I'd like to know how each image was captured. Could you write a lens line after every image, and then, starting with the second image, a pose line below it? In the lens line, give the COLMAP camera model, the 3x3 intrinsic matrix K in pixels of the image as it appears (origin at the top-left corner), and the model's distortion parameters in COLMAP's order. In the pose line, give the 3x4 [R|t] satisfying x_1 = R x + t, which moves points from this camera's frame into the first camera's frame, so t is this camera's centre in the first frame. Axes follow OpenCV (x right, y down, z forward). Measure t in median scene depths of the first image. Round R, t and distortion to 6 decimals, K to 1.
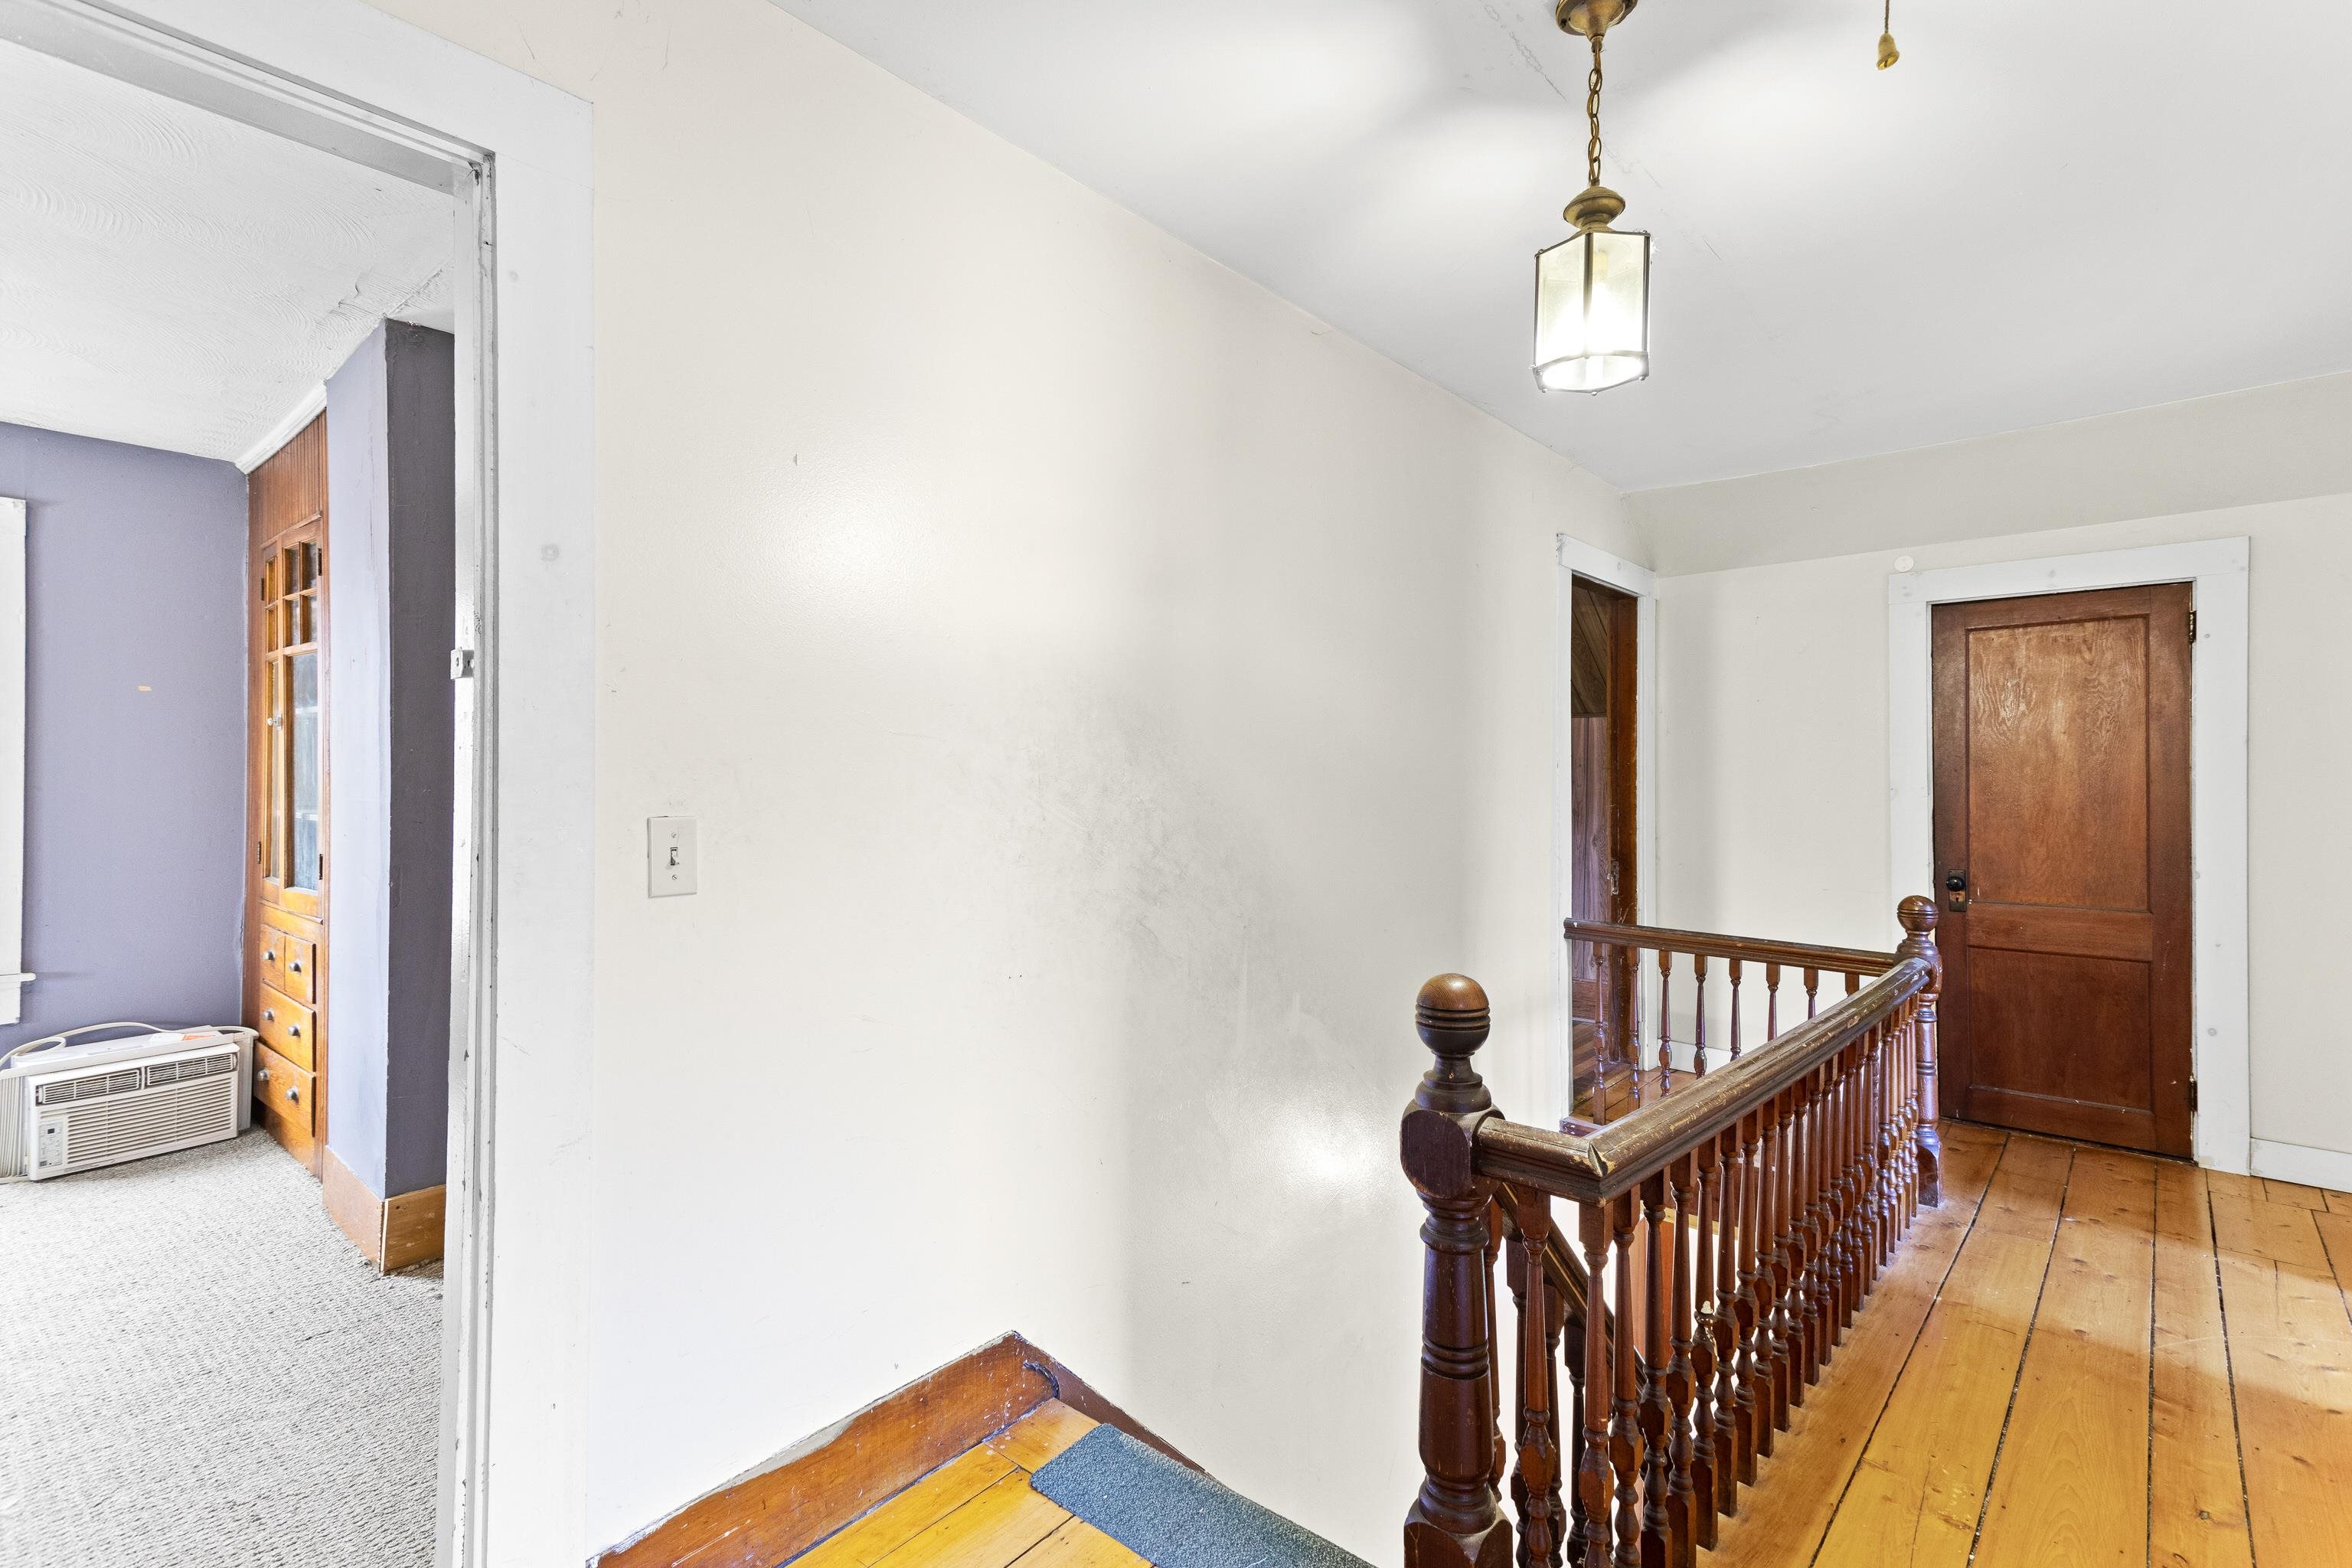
lens RADIAL K [[1093.6, 0, 1179.3], [0, 1093.6, 777.5], [0, 0, 1]] dist [0.023787, 0.000815]
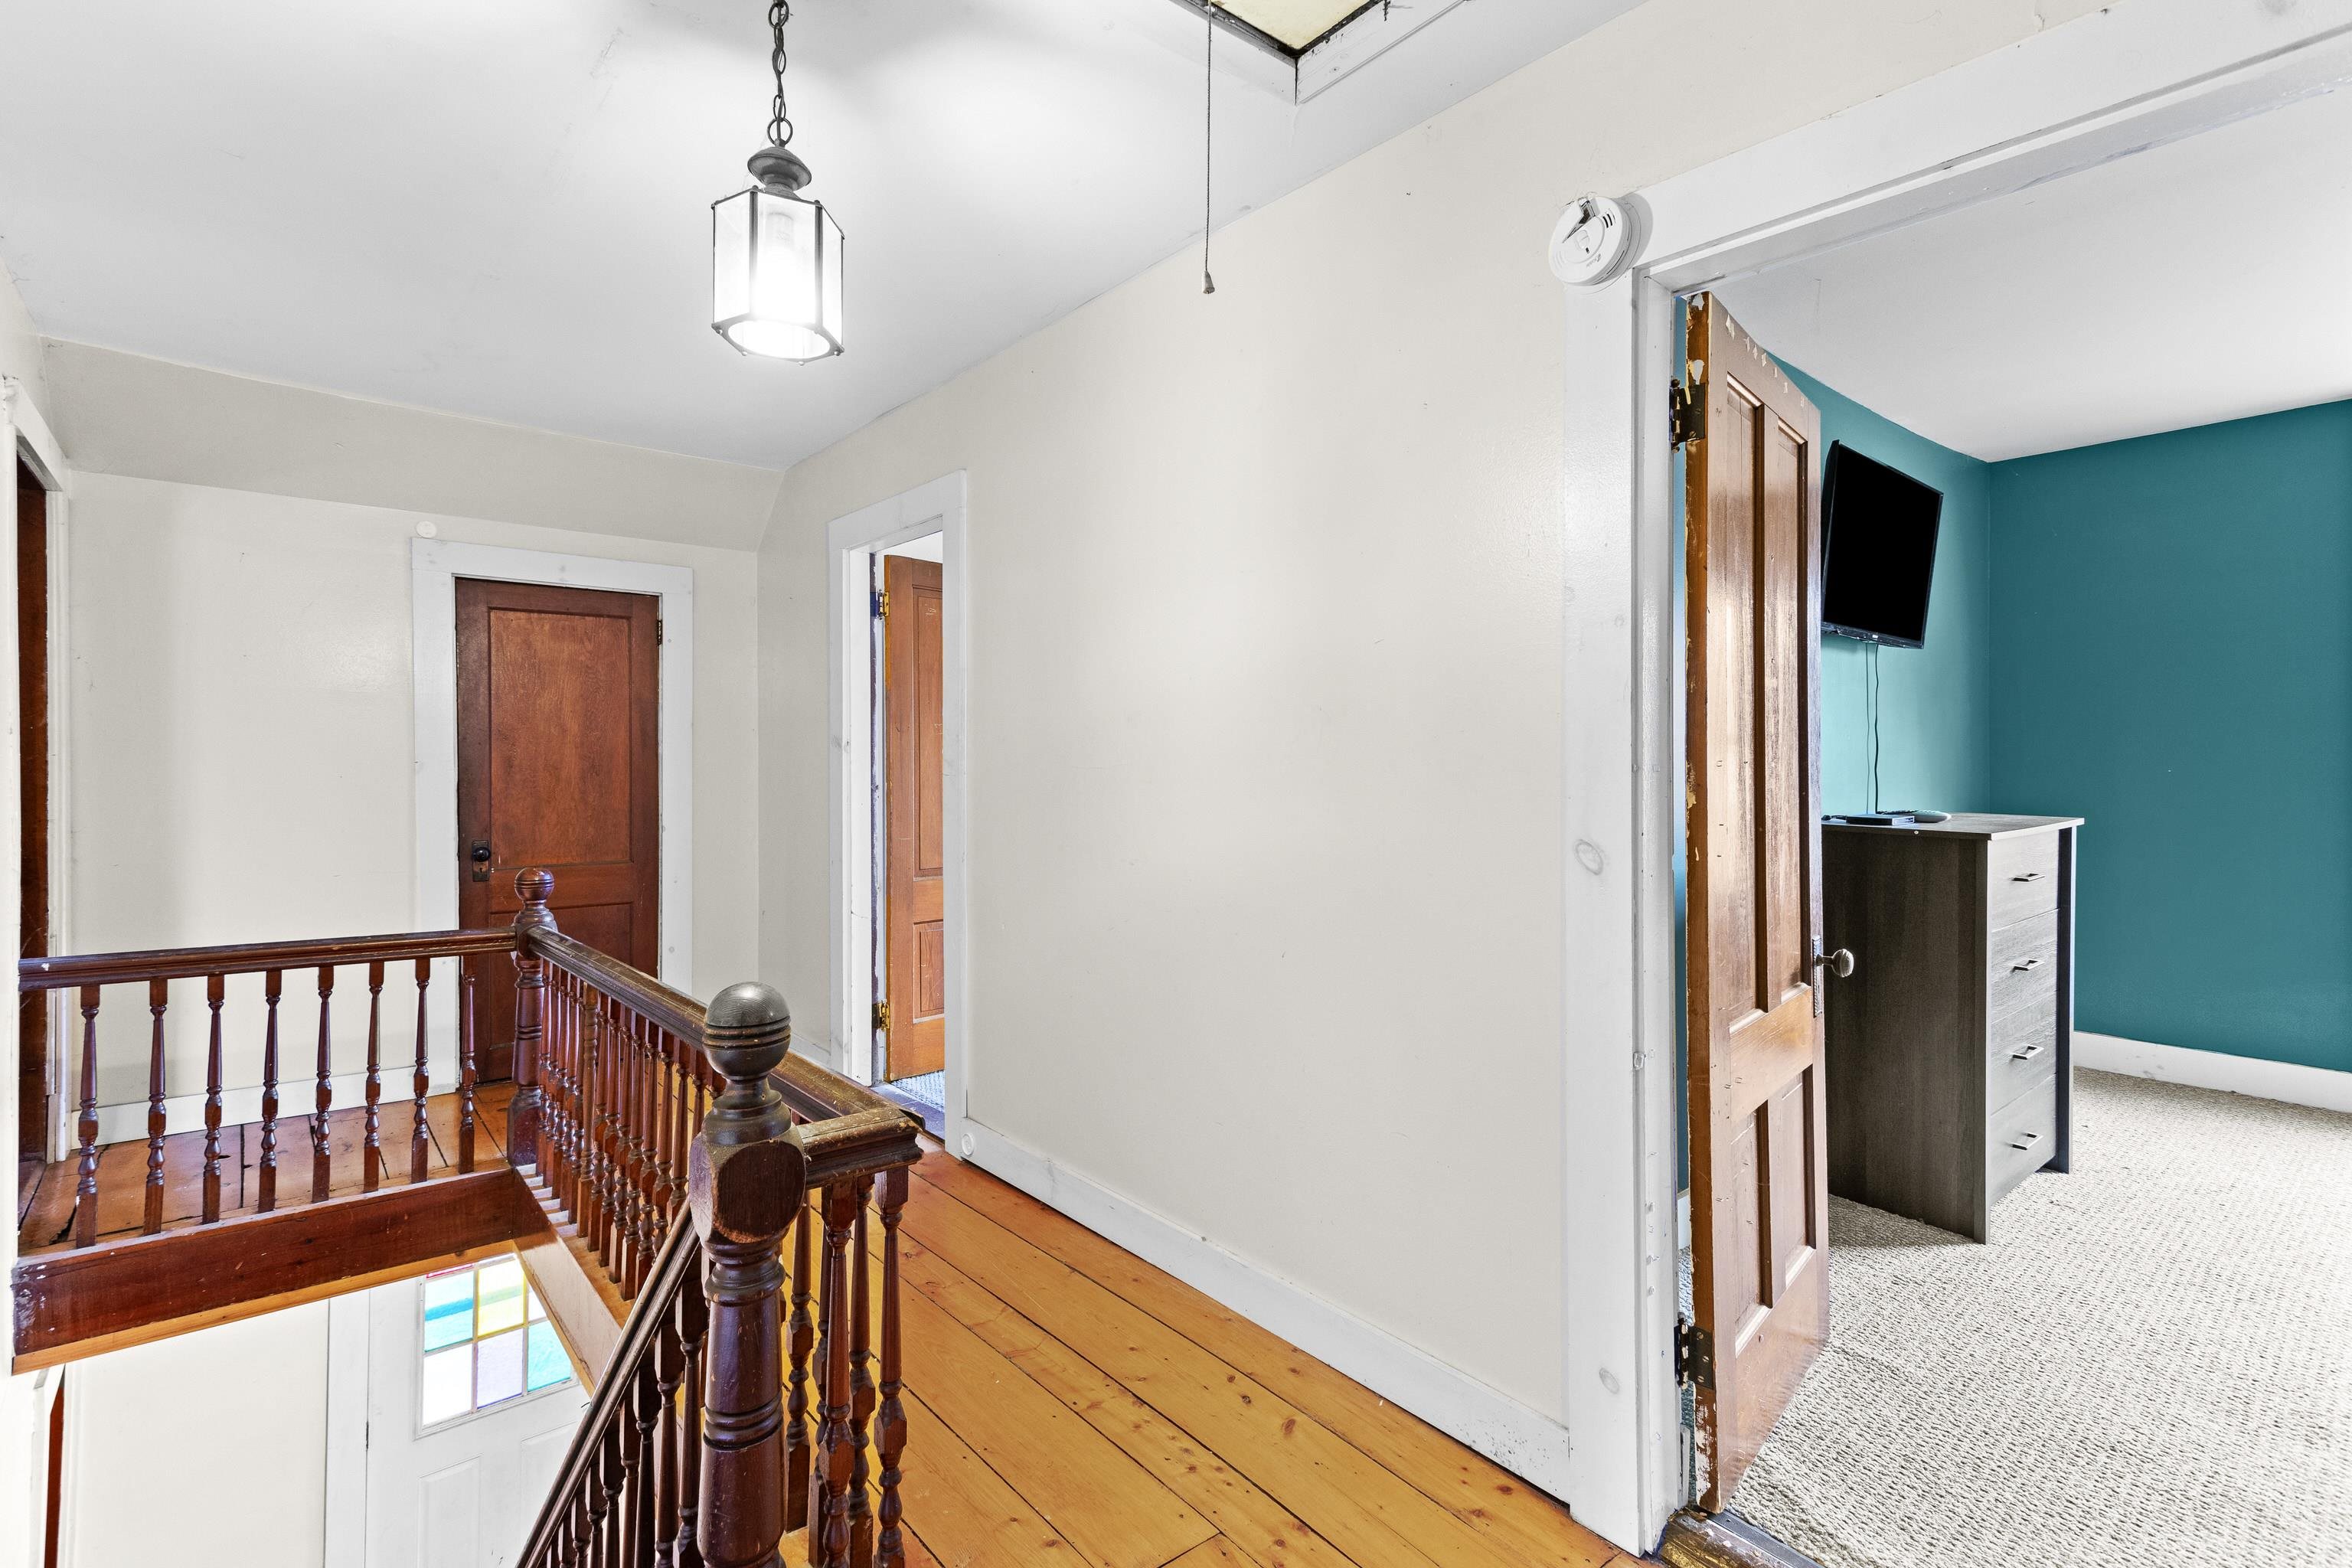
lens RADIAL K [[1101.2, 0, 1186.9], [0, 1101.2, 740.9], [0, 0, 1]] dist [0.021220, 0.000846]
pose [[0.147822, 0.013002, 0.988928, -0.226106], [-0.007666, 0.999899, -0.012000, -0.001373], [-0.988984, -0.005807, 0.147907, 0.210574]]
